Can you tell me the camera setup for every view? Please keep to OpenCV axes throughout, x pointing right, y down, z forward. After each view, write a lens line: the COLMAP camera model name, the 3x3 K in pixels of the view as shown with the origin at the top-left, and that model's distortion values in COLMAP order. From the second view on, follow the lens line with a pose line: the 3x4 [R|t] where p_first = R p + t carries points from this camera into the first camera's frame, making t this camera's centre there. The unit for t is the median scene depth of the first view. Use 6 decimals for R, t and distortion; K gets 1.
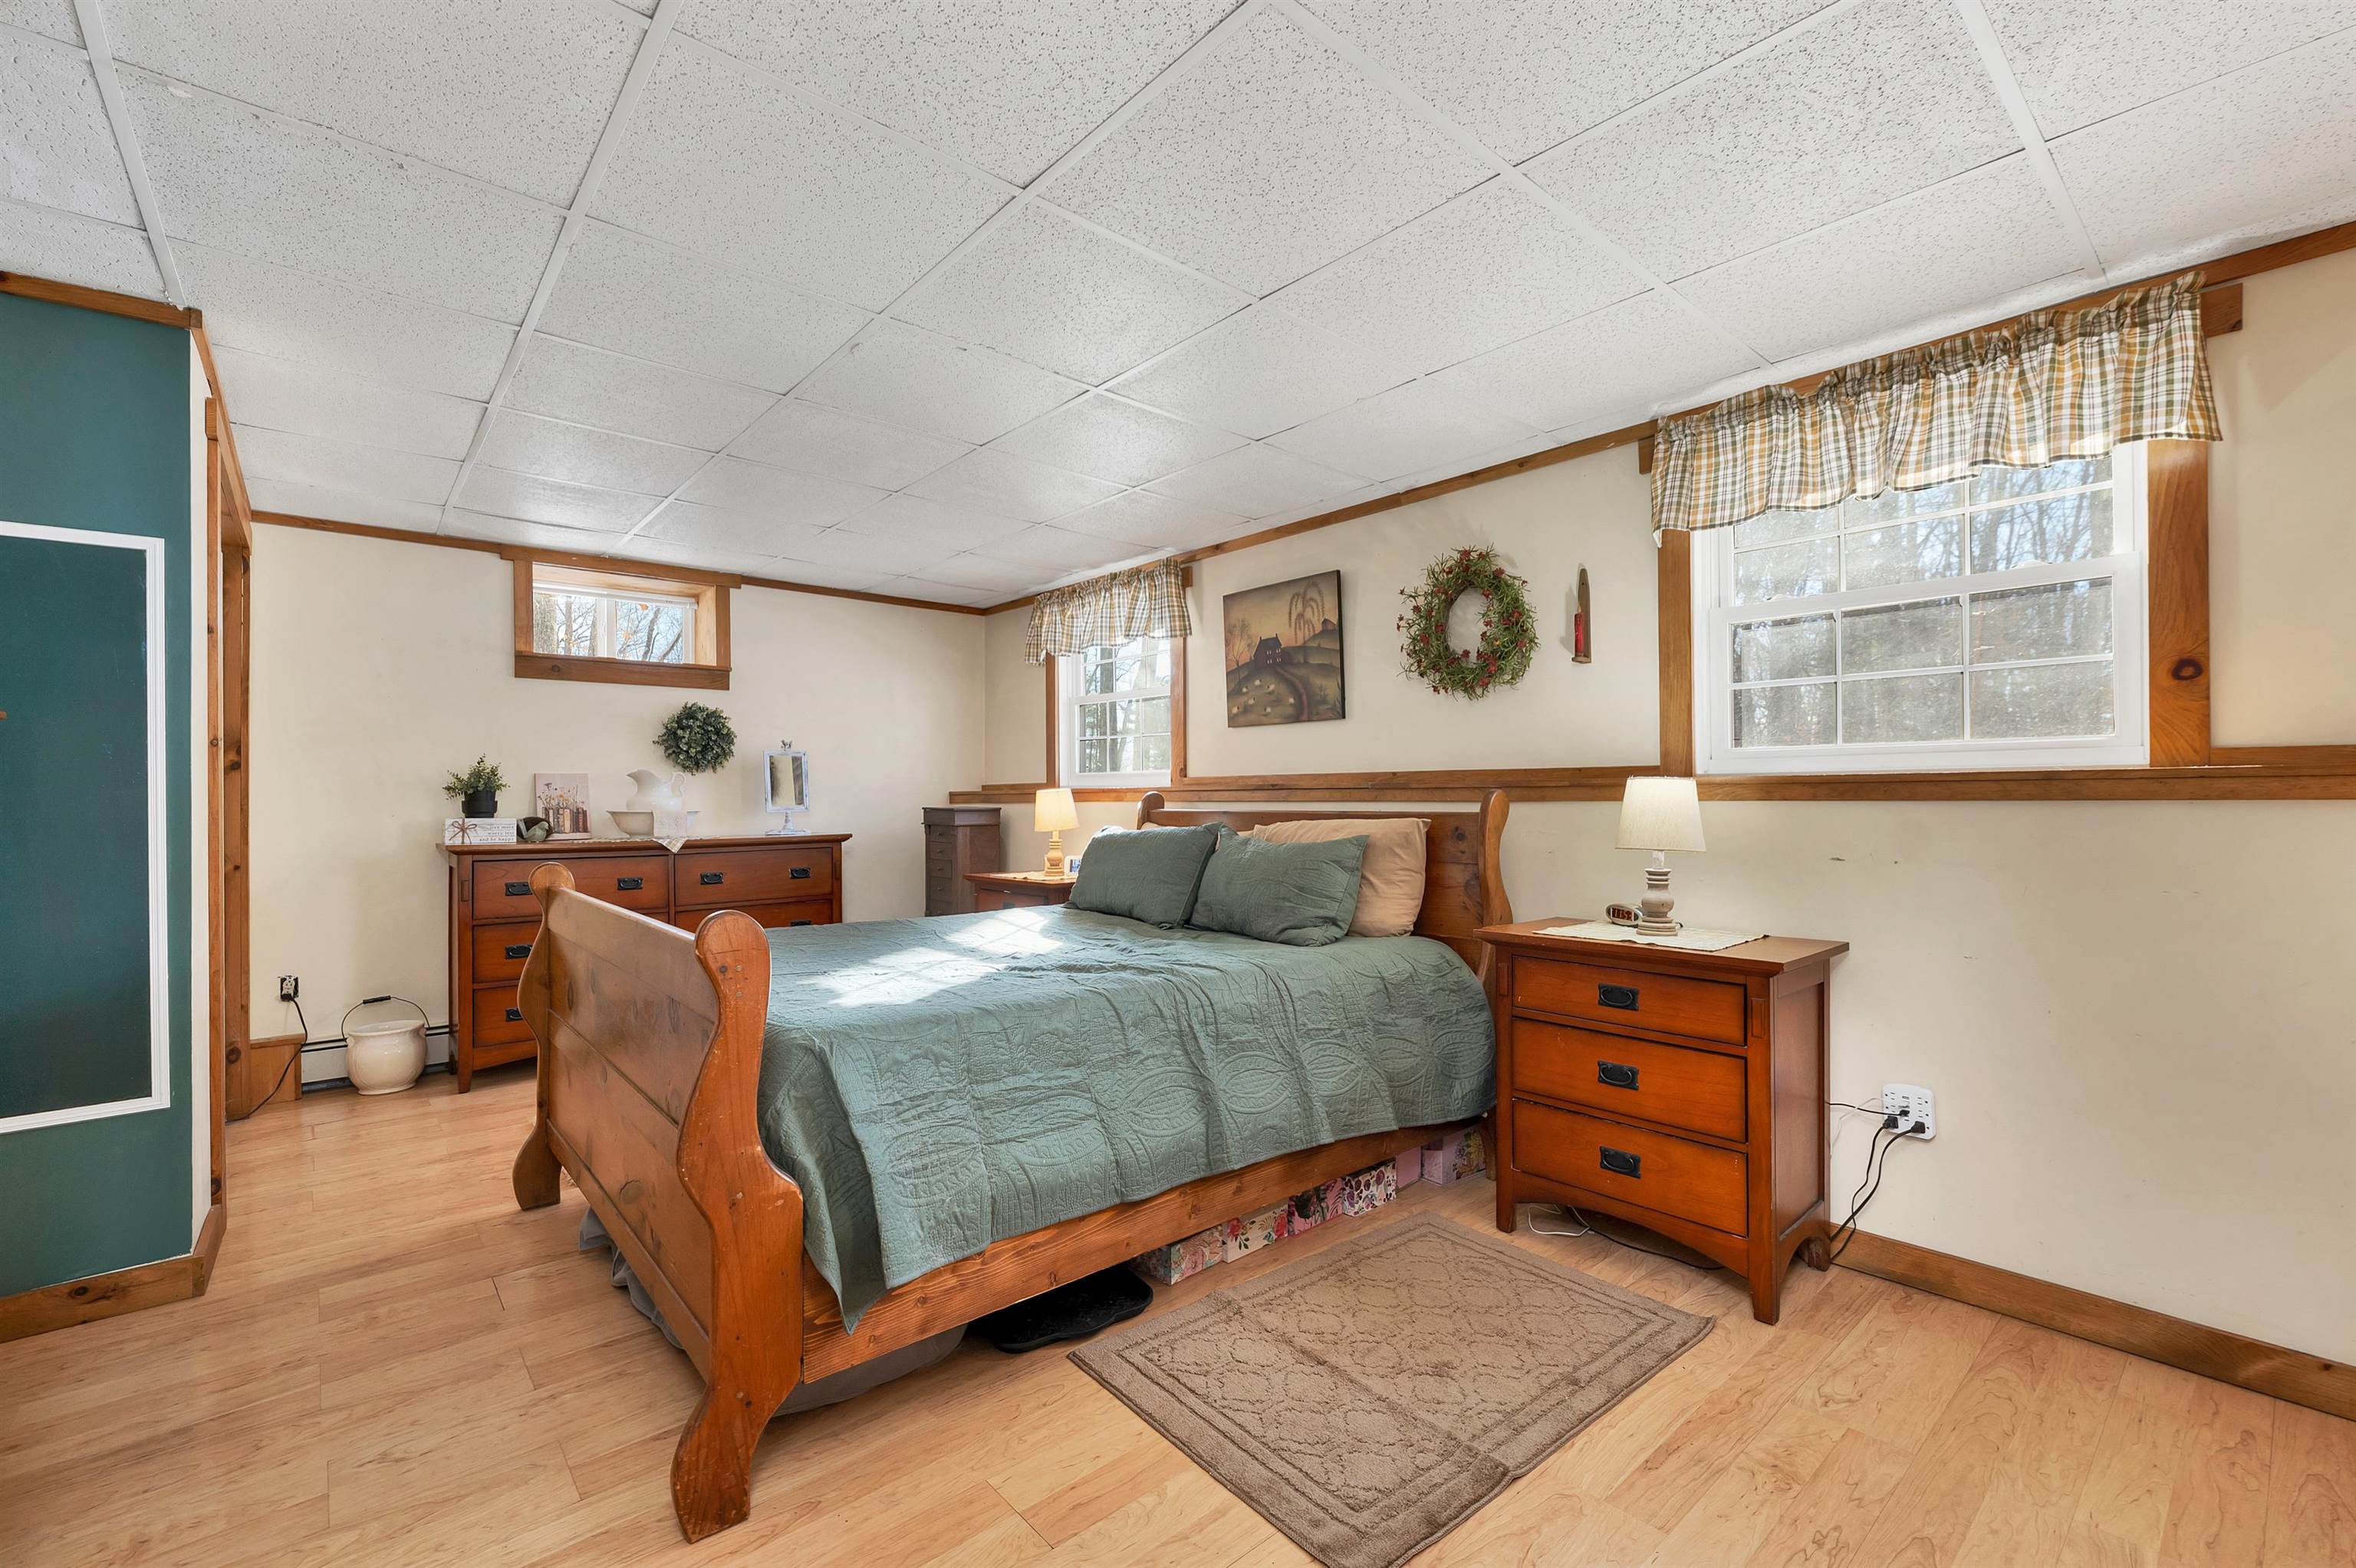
lens RADIAL K [[1032.9, 0, 1171.8], [0, 1032.9, 789.0], [0, 0, 1]] dist [-0.005540, 0.001121]
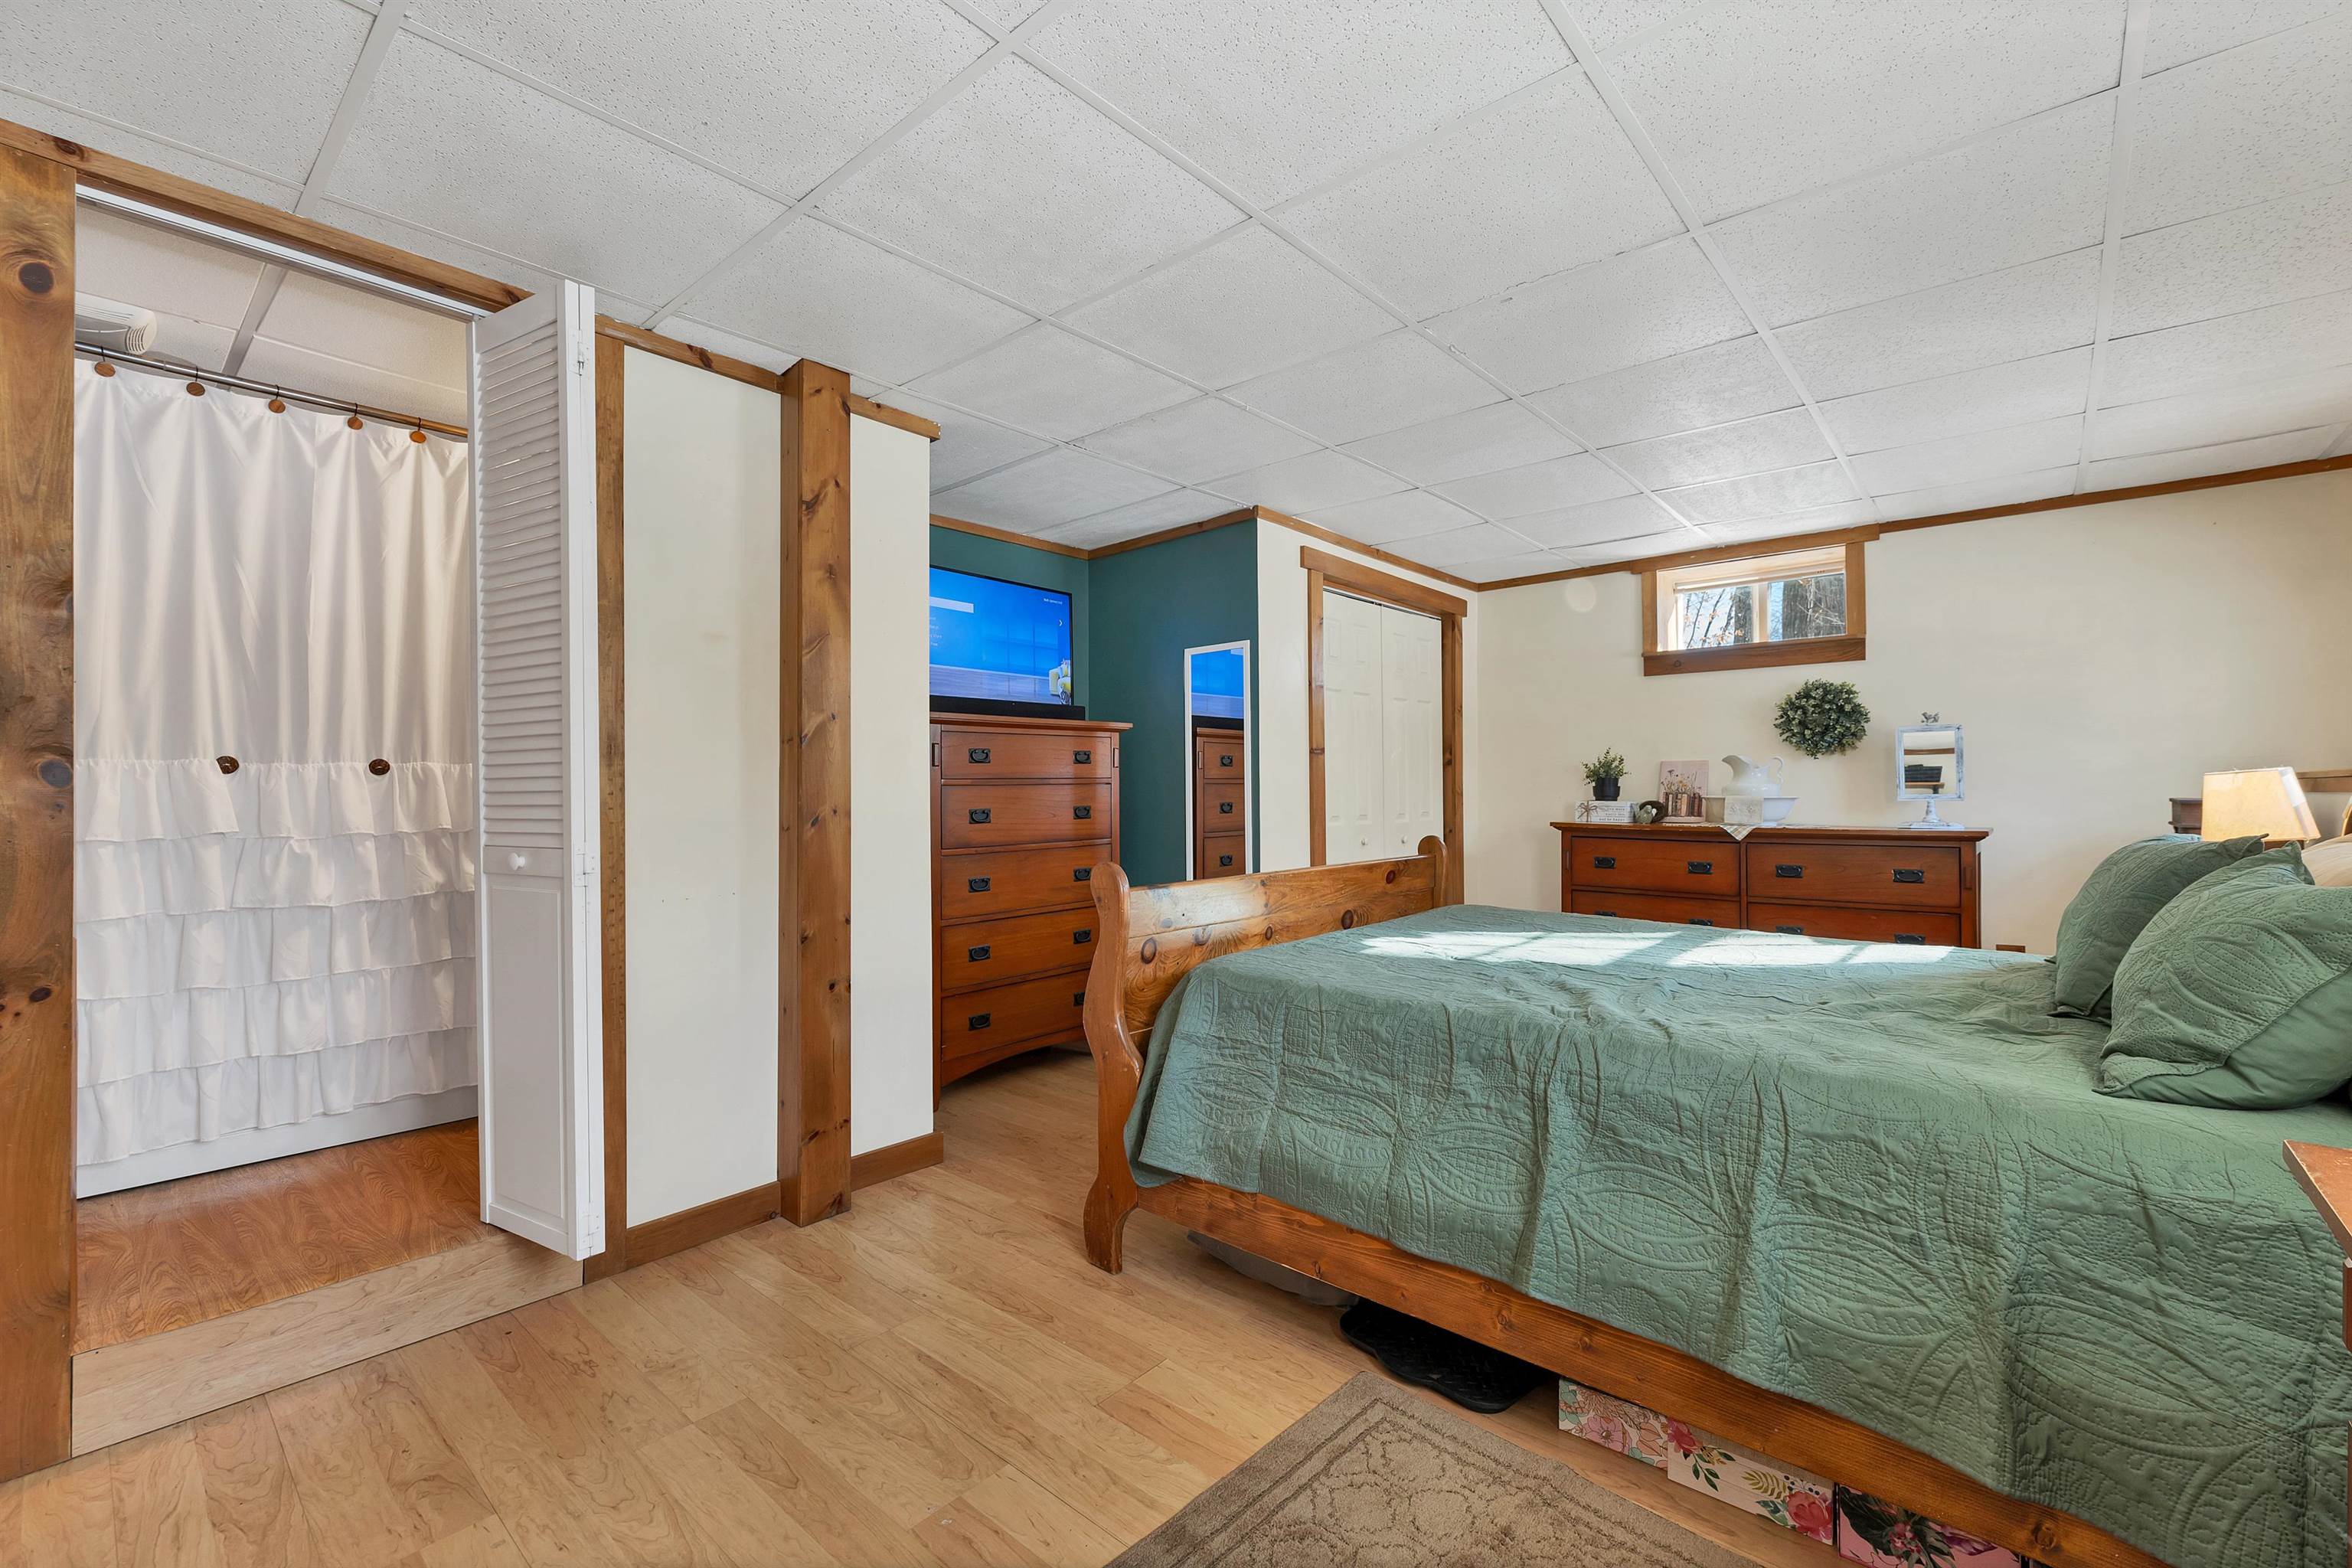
lens RADIAL K [[1031.3, 0, 1181.1], [0, 1031.3, 781.5], [0, 0, 1]] dist [-0.005540, 0.001121]
pose [[0.092845, -0.001371, -0.995680, 0.456201], [0.011319, 0.999936, -0.000321, 0.000799], [0.995616, -0.011241, 0.092854, 0.411234]]
